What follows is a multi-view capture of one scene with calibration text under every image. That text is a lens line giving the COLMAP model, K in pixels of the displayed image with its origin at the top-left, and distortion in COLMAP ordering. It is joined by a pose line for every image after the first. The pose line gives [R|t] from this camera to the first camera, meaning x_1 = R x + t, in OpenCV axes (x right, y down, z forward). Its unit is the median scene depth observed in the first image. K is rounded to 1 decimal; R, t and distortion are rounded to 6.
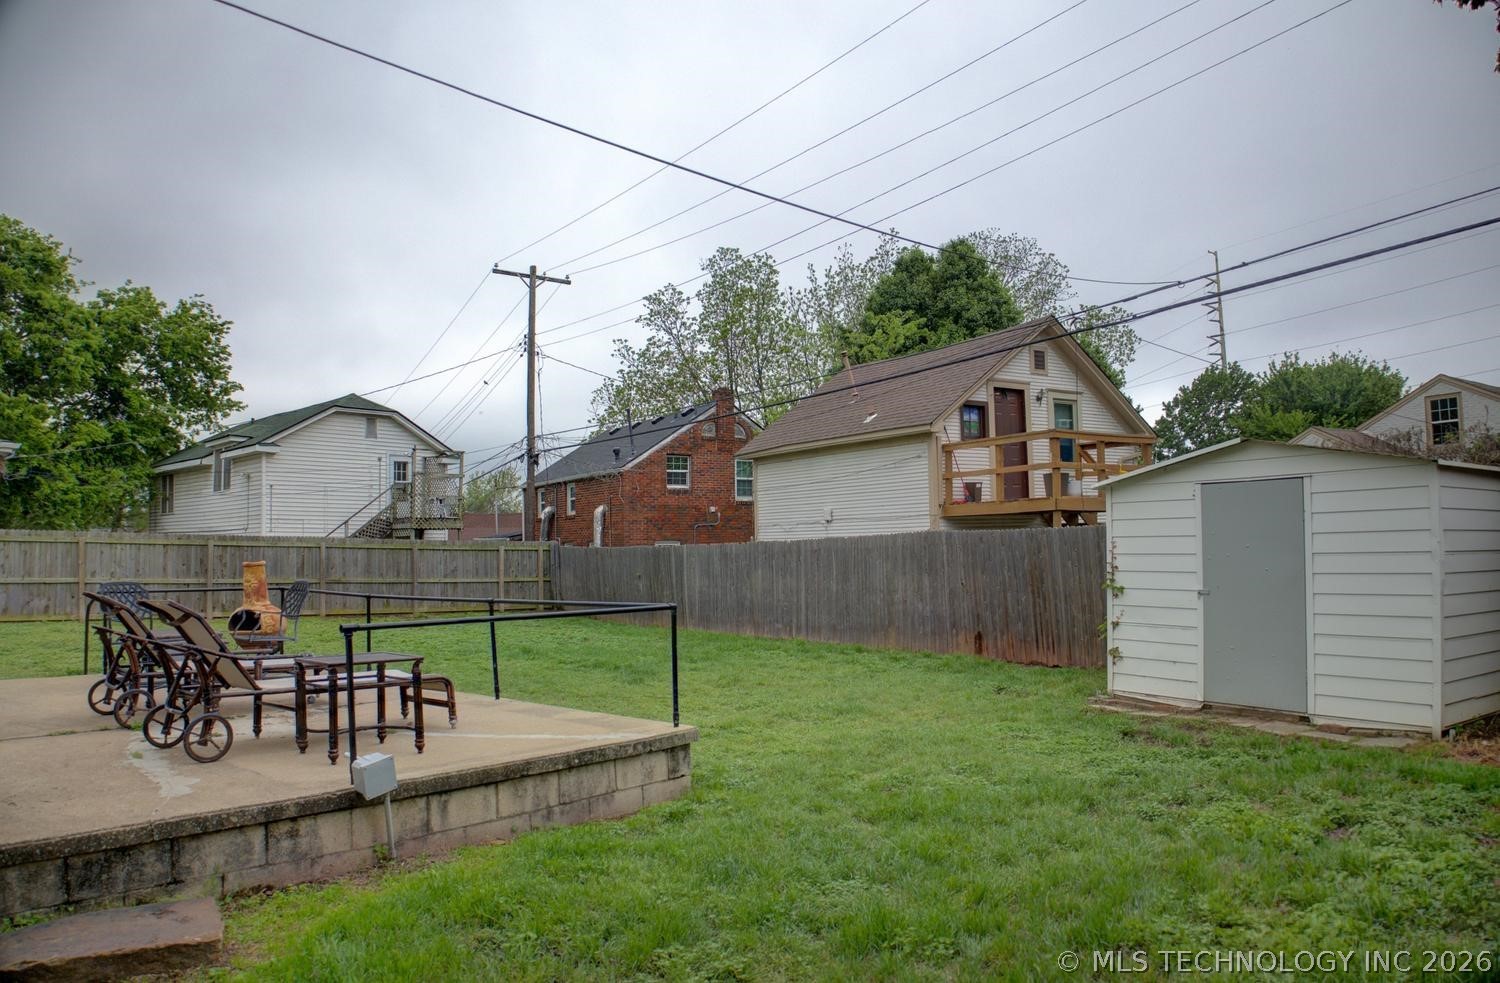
lens RADIAL K [[1001.6, 0, 758.4], [0, 1001.6, 487.9], [0, 0, 1]] dist [-0.113247, 0.022659]
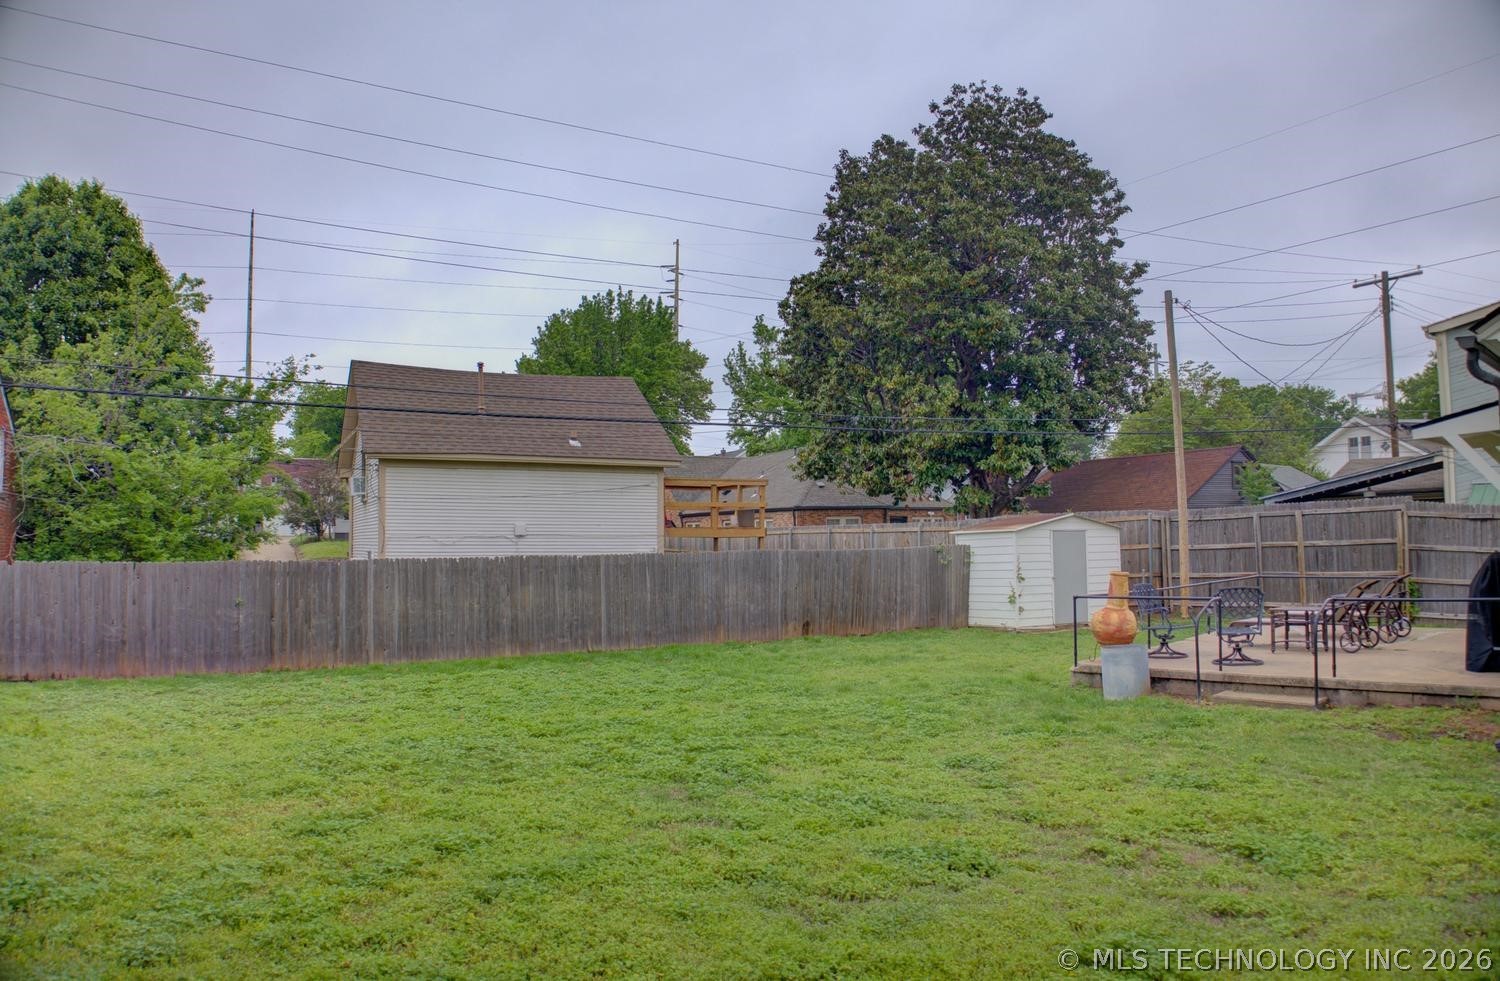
lens RADIAL K [[1001.6, 0, 737.3], [0, 1001.6, 501.9], [0, 0, 1]] dist [-0.113247, 0.022659]
pose [[0.146559, 0.067503, 0.986896, -1.135354], [-0.048900, 0.996944, -0.060929, 0.062076], [-0.987993, -0.039329, 0.149412, 0.820562]]
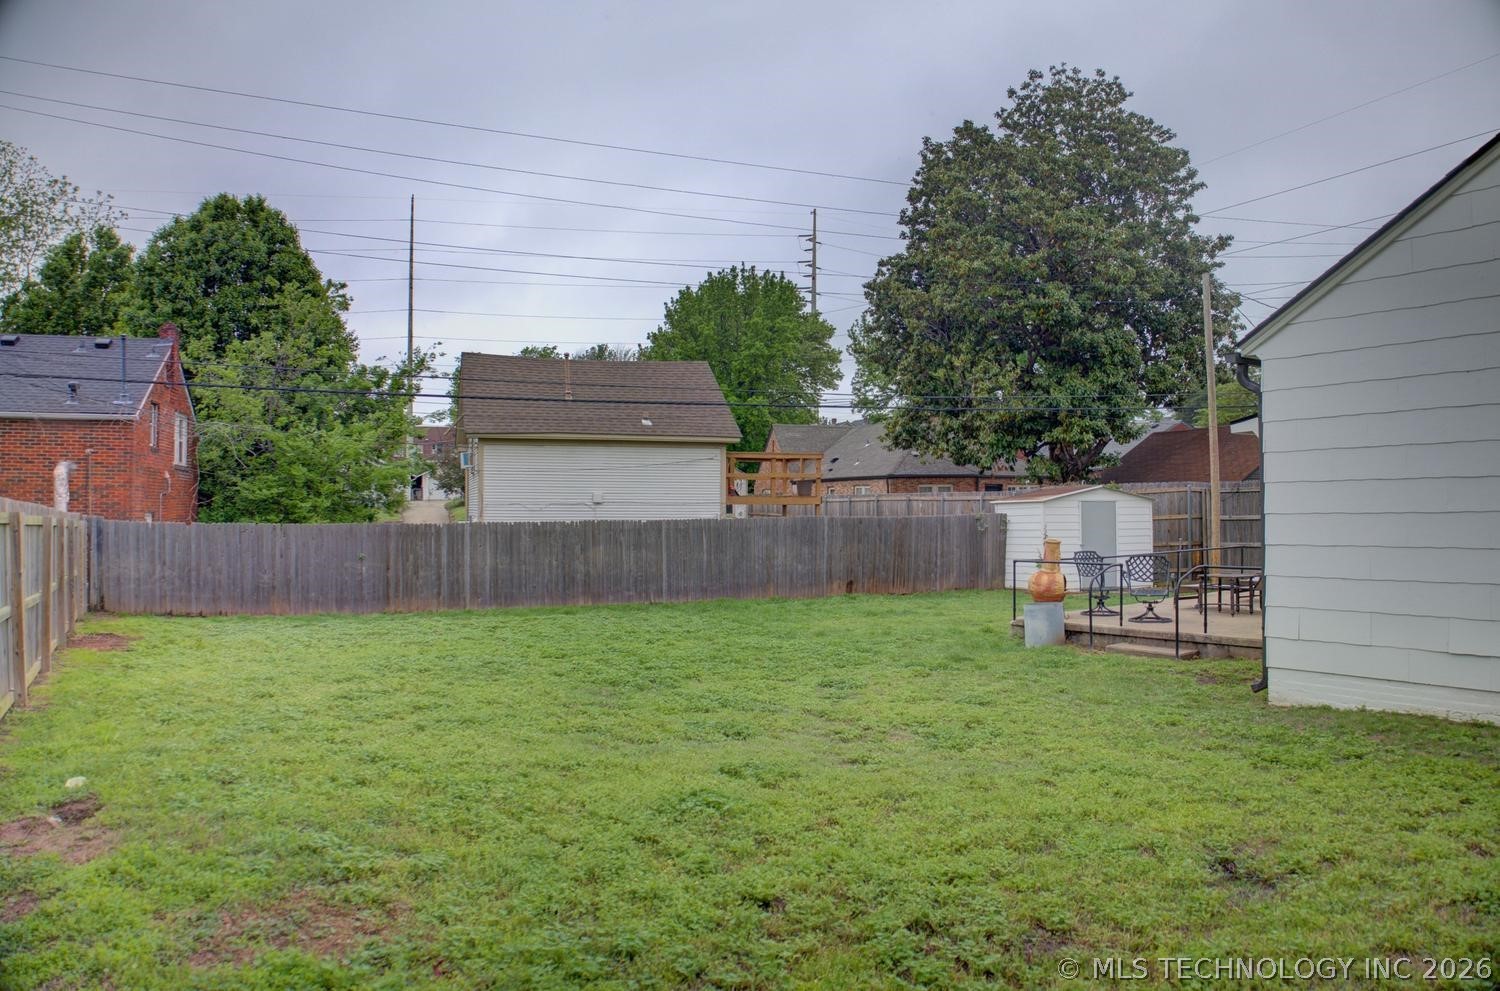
lens RADIAL K [[1024.0, 0, 750.0], [0, 1024.0, 494.1], [0, 0, 1]] dist [-0.134301, 0.050569]
pose [[0.298508, 0.040037, 0.953567, -1.299225], [-0.058271, 0.998020, -0.023662, 0.050412], [-0.952627, -0.048502, 0.300250, 0.613072]]
